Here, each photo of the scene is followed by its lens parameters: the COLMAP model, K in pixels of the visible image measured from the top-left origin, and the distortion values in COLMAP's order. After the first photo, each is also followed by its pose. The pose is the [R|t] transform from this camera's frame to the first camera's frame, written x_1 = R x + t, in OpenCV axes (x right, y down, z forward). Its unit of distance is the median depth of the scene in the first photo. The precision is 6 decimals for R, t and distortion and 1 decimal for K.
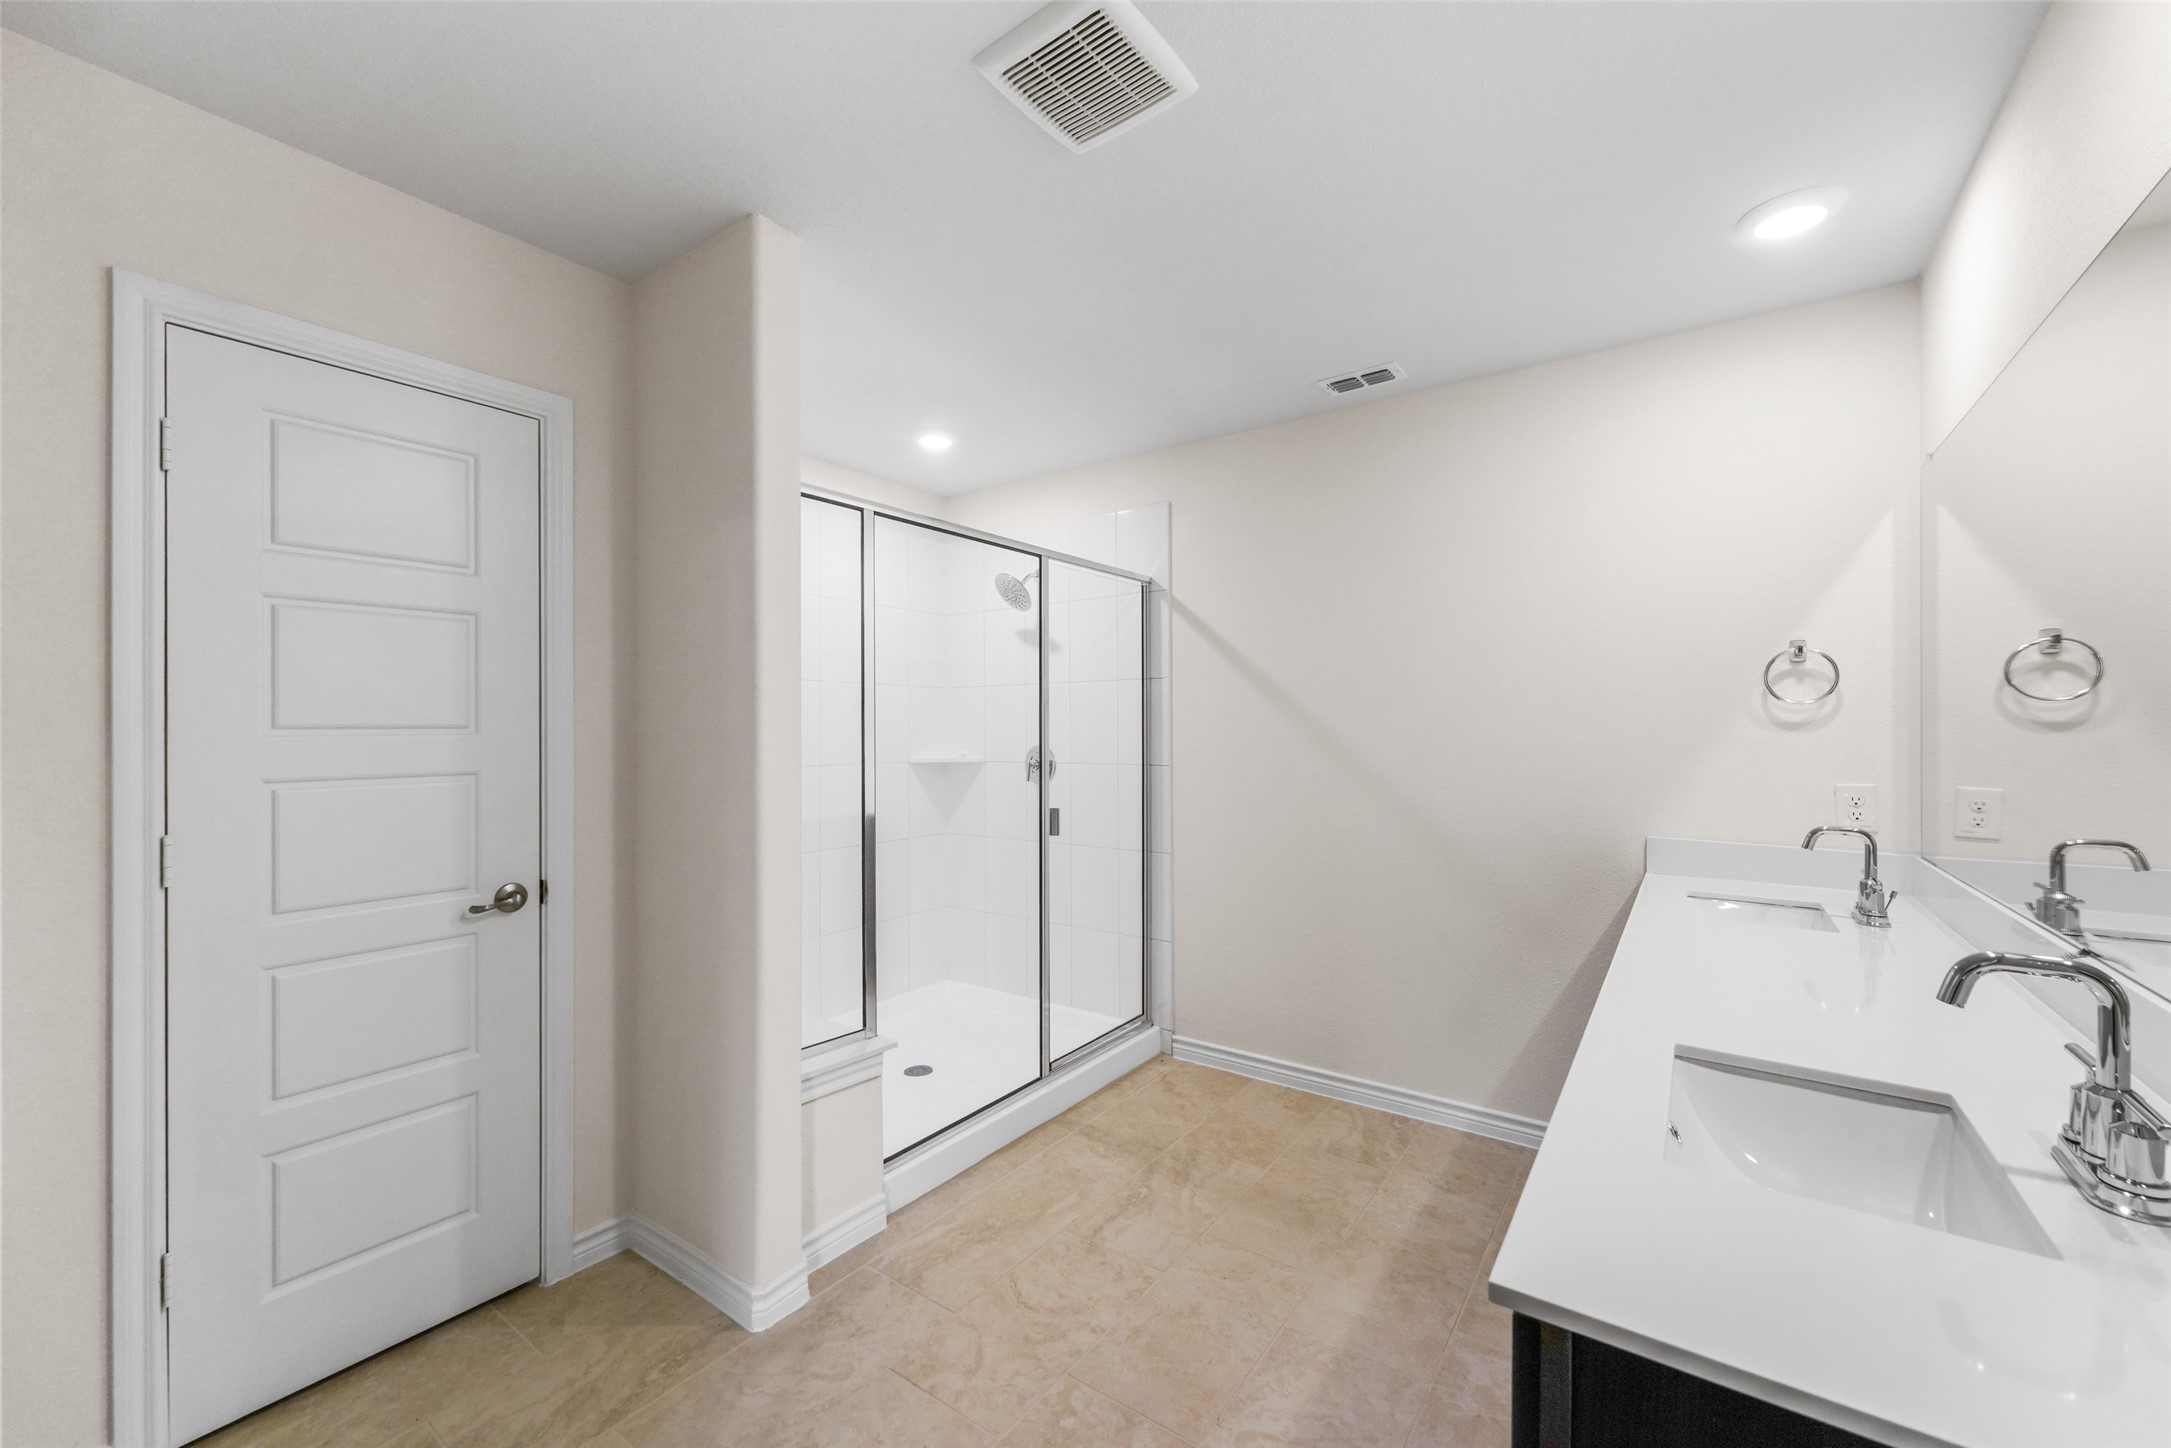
lens RADIAL K [[856.9, 0, 1080.4], [0, 856.9, 728.1], [0, 0, 1]] dist [0.001082, 0.000102]
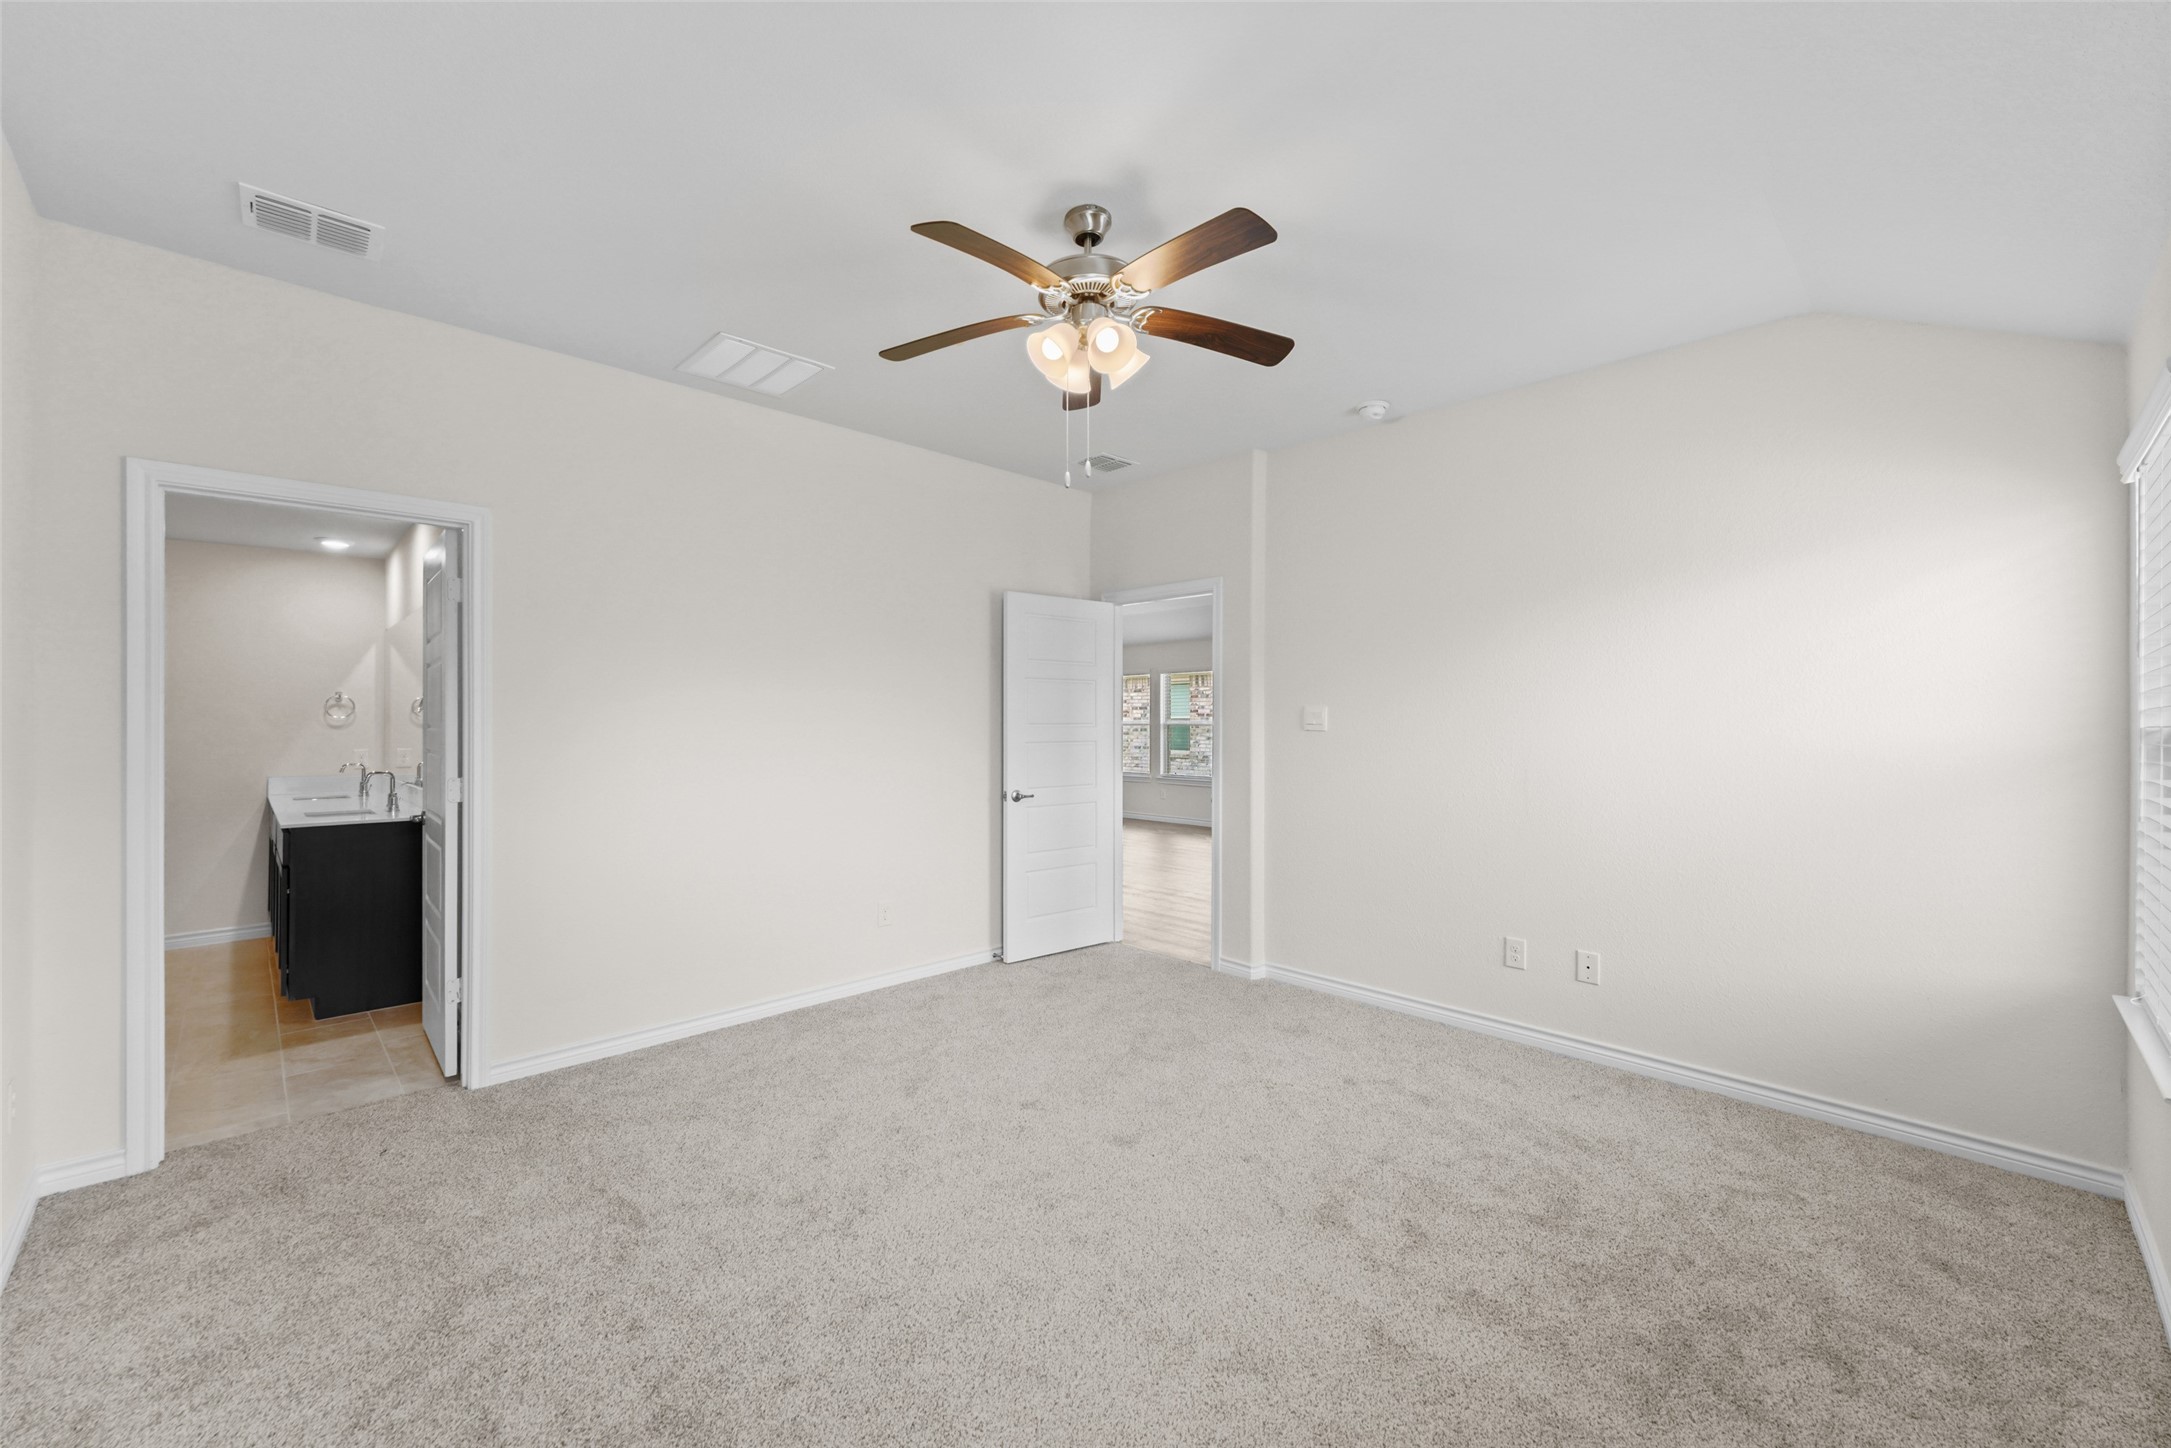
lens RADIAL K [[856.9, 0, 1082.0], [0, 856.9, 725.7], [0, 0, 1]] dist [0.001082, 0.000102]
pose [[0.174790, 0.003403, 0.984600, -1.283710], [-0.003149, 0.999991, -0.002897, -0.005357], [-0.984601, -0.002594, 0.174799, -1.618326]]
